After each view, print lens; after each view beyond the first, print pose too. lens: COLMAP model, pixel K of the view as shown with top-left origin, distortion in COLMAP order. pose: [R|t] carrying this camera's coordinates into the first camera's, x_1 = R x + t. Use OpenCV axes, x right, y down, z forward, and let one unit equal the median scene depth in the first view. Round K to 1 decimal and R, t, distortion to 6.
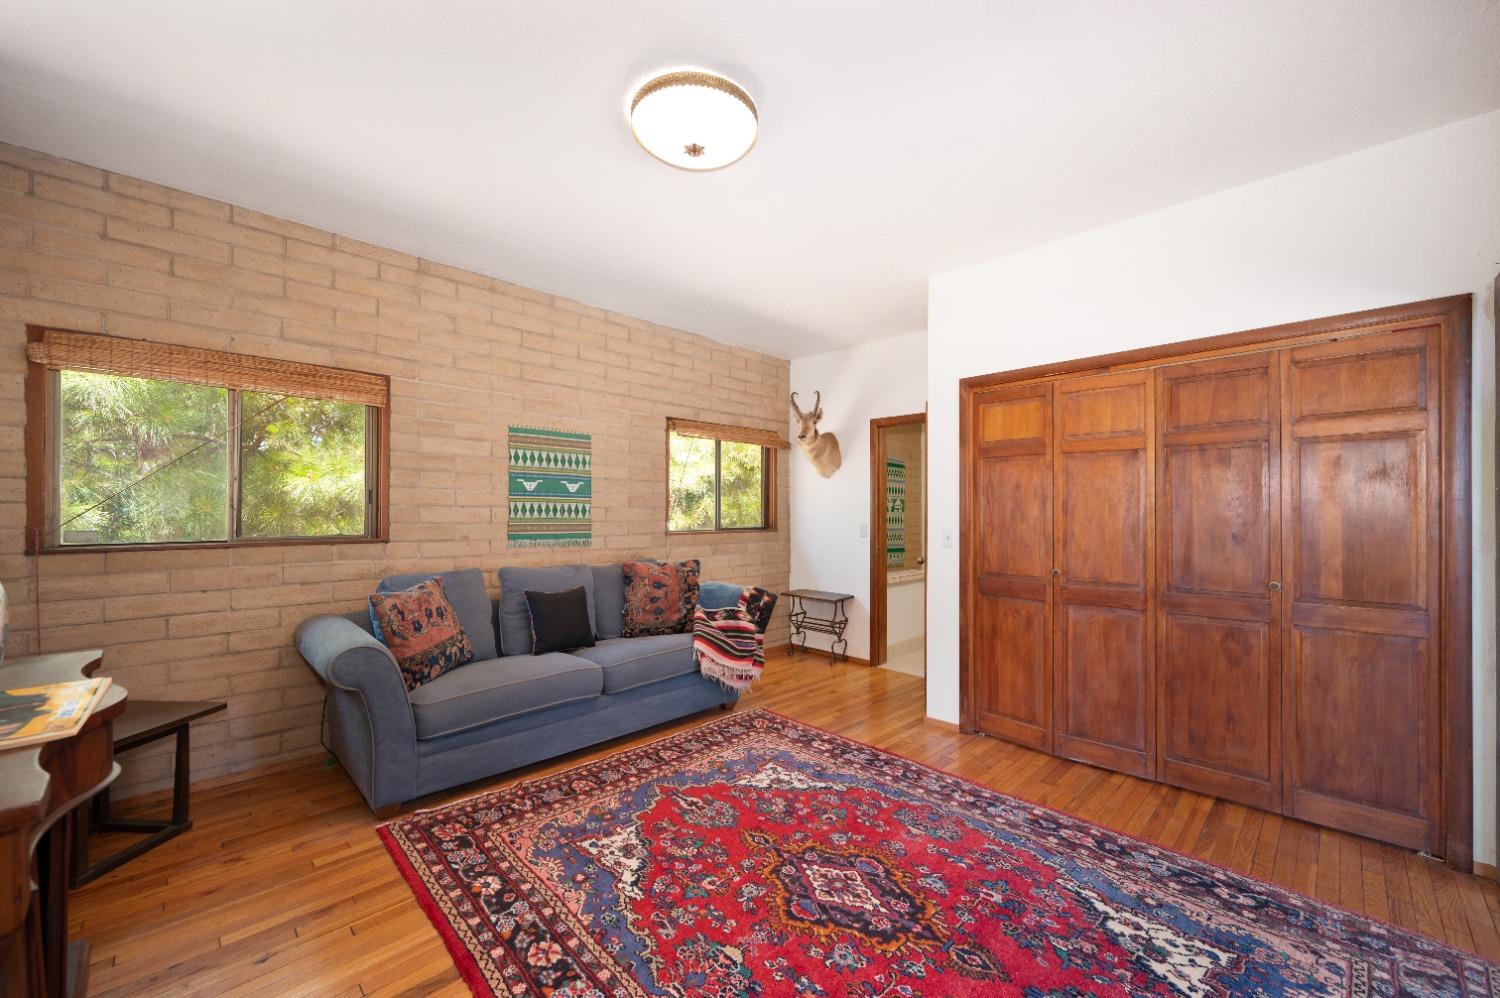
lens RADIAL K [[589.5, 0, 754.5], [0, 589.5, 507.1], [0, 0, 1]] dist [-0.001795, -0.000183]
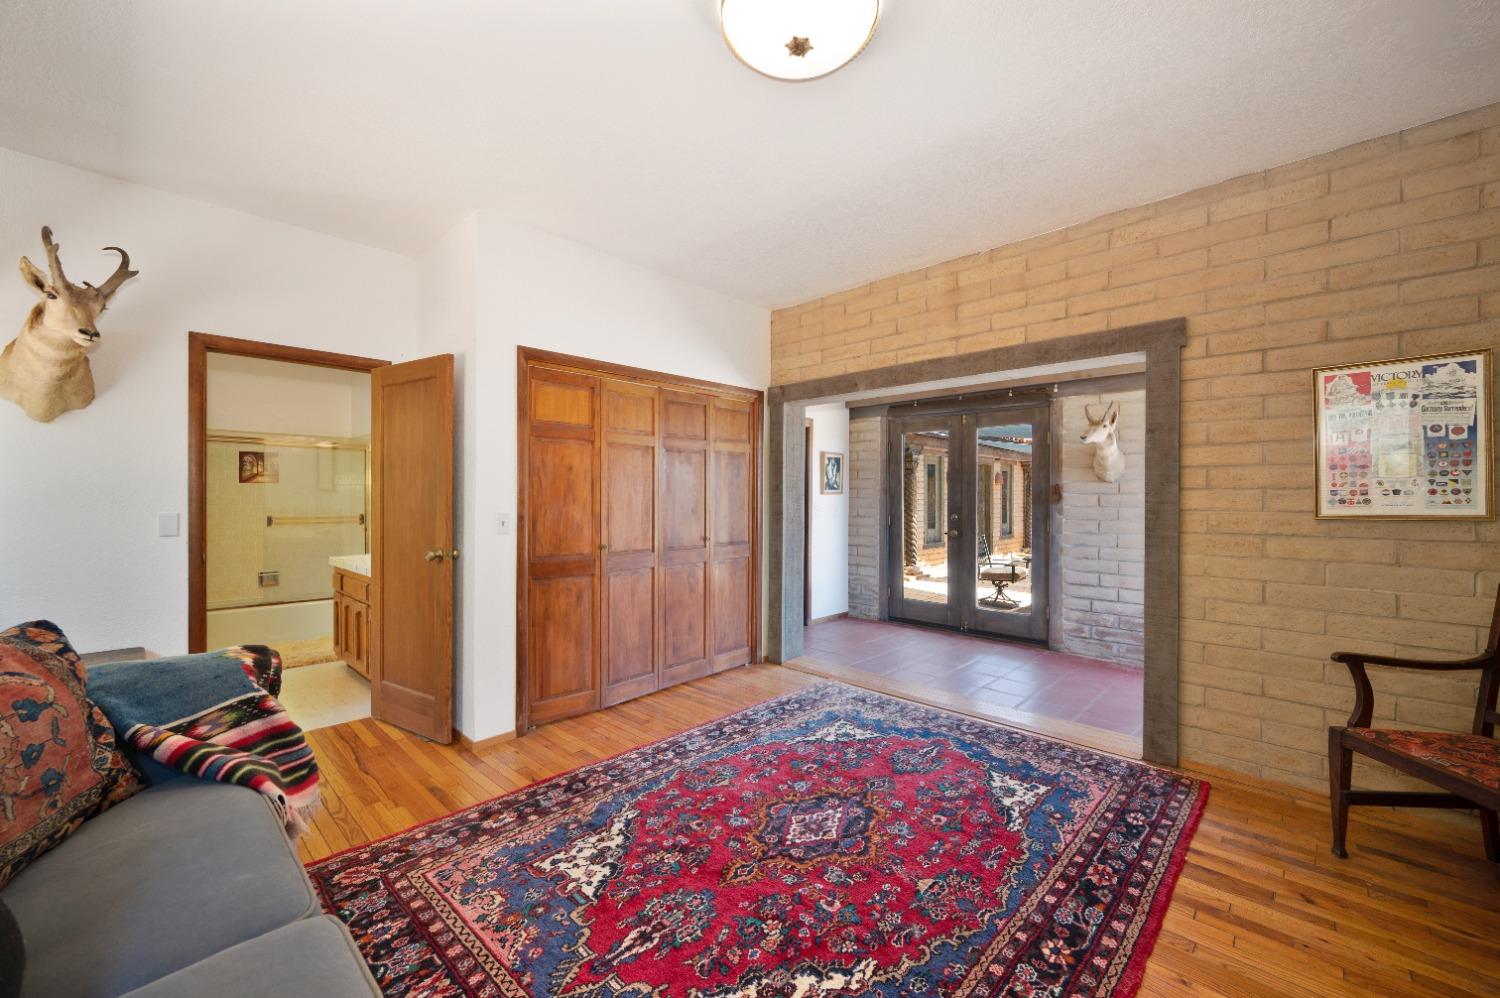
lens RADIAL K [[593.7, 0, 750.0], [0, 593.7, 499.0], [0, 0, 1]] dist [-0.000587, -0.000230]
pose [[-0.025350, -0.007514, 0.999650, -0.749132], [-0.010909, 0.999914, 0.007239, 0.008242], [-0.999619, -0.010721, -0.025430, 0.884373]]
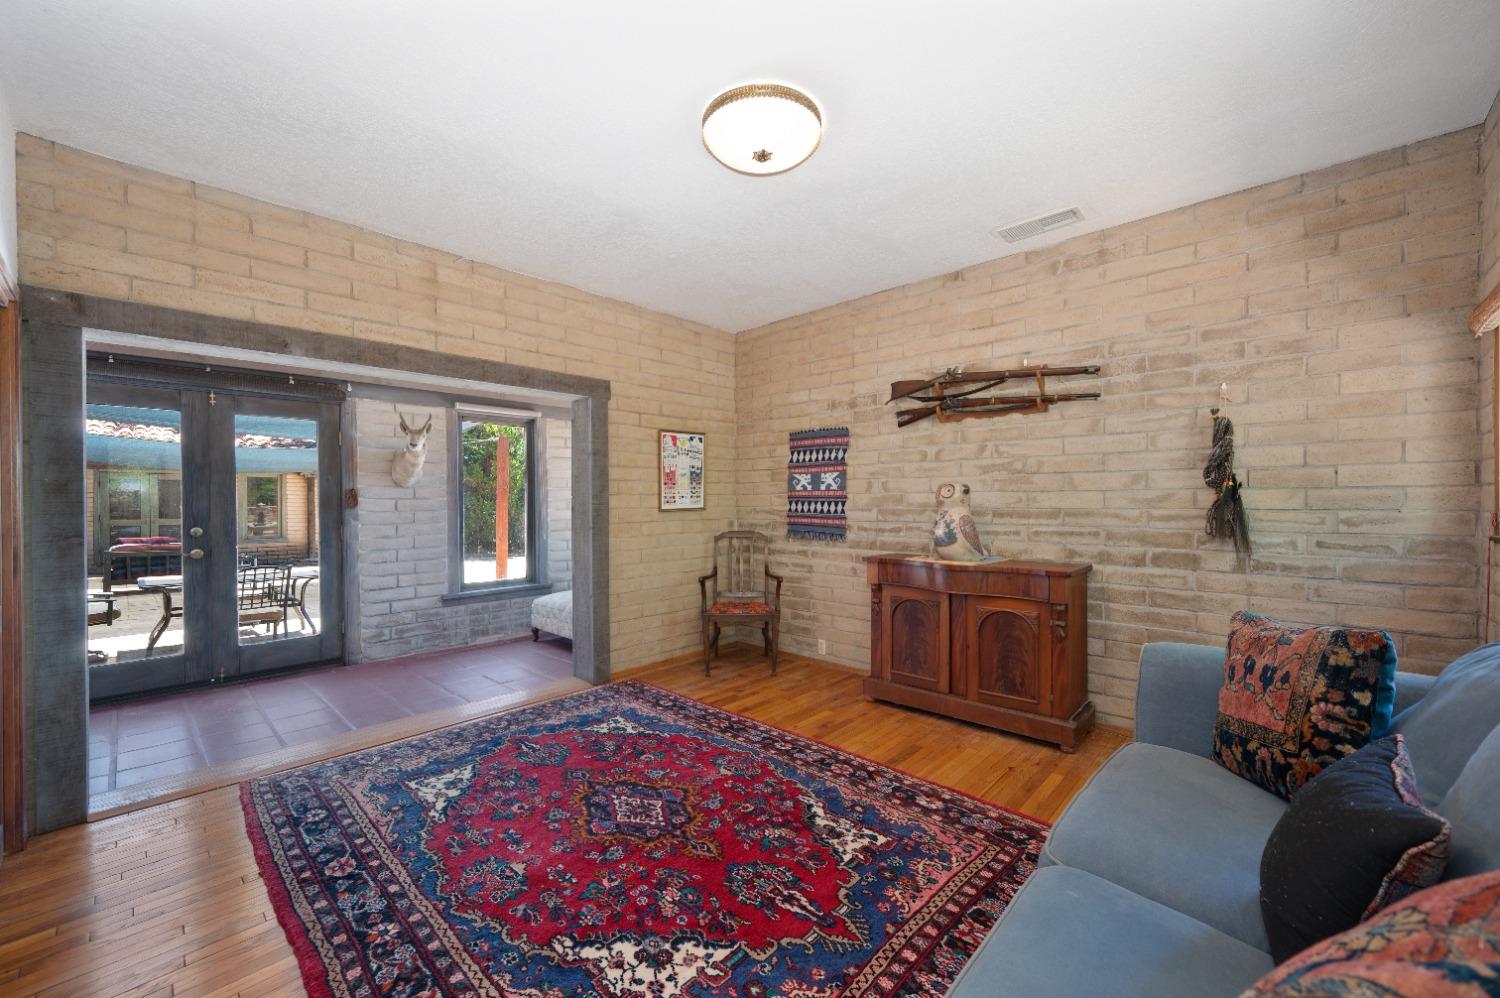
lens RADIAL K [[589.5, 0, 754.5], [0, 589.5, 507.1], [0, 0, 1]] dist [-0.001795, -0.000183]
pose [[-0.999224, 0.004942, -0.039075, -0.035852], [0.004751, 0.999976, 0.004983, 0.016966], [0.039099, 0.004794, -0.999224, 1.681107]]
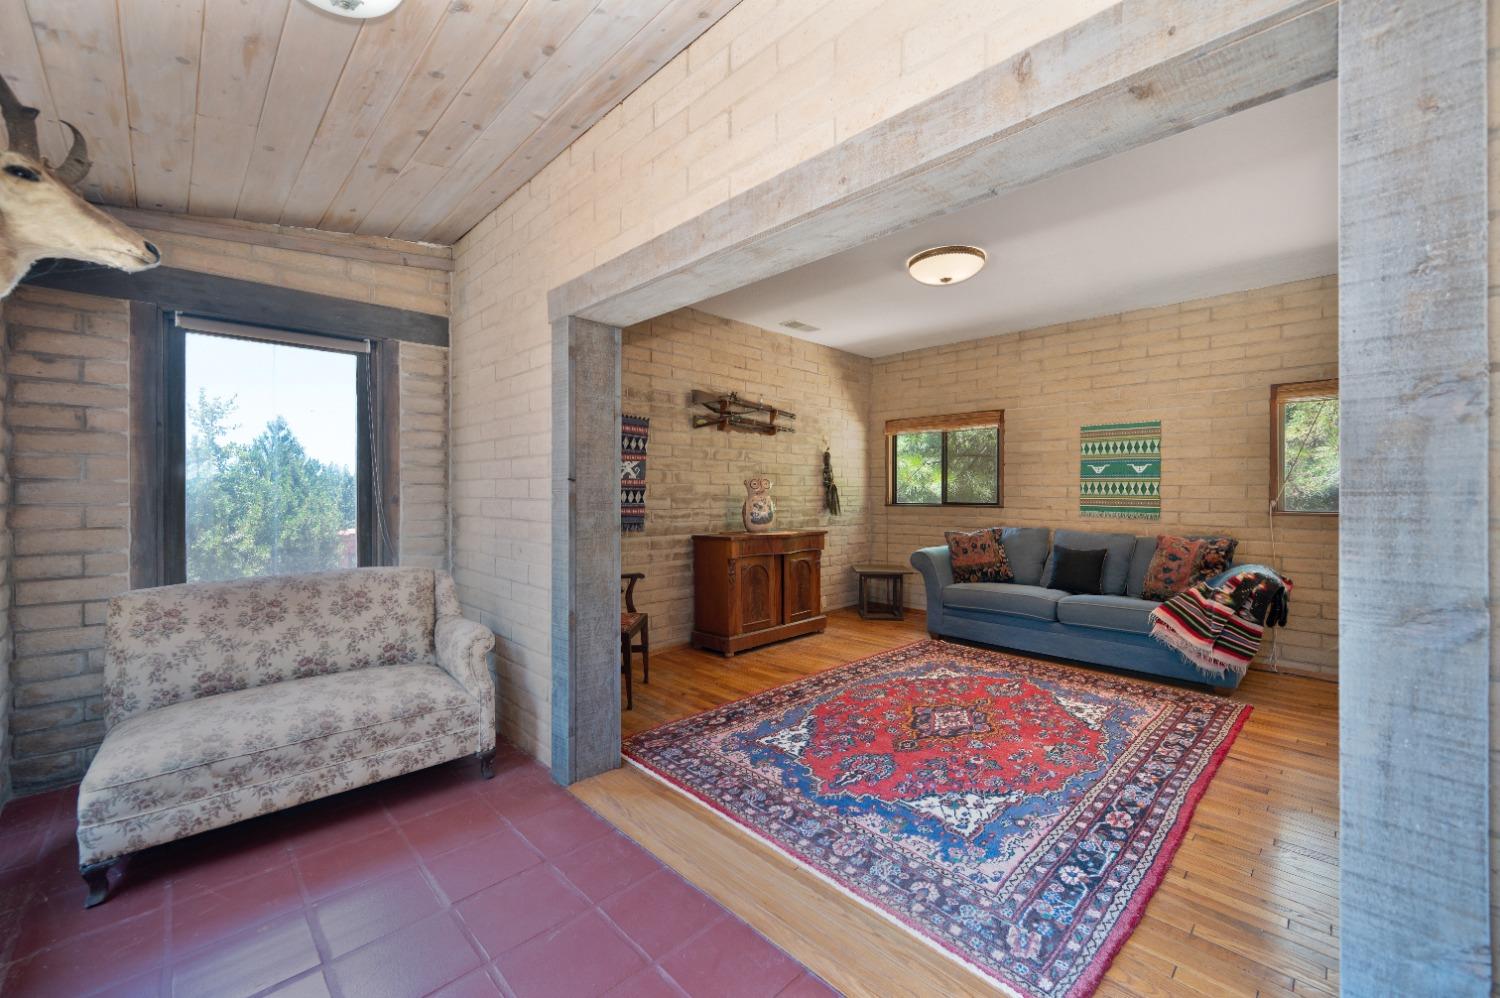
lens RADIAL K [[594.7, 0, 754.5], [0, 594.7, 497.5], [0, 0, 1]] dist [0.000562, -0.000034]
pose [[0.000151, 0.006458, -0.999979, 1.344863], [0.003803, 0.999972, 0.006458, 0.019727], [0.999993, -0.003804, 0.000127, 0.354722]]
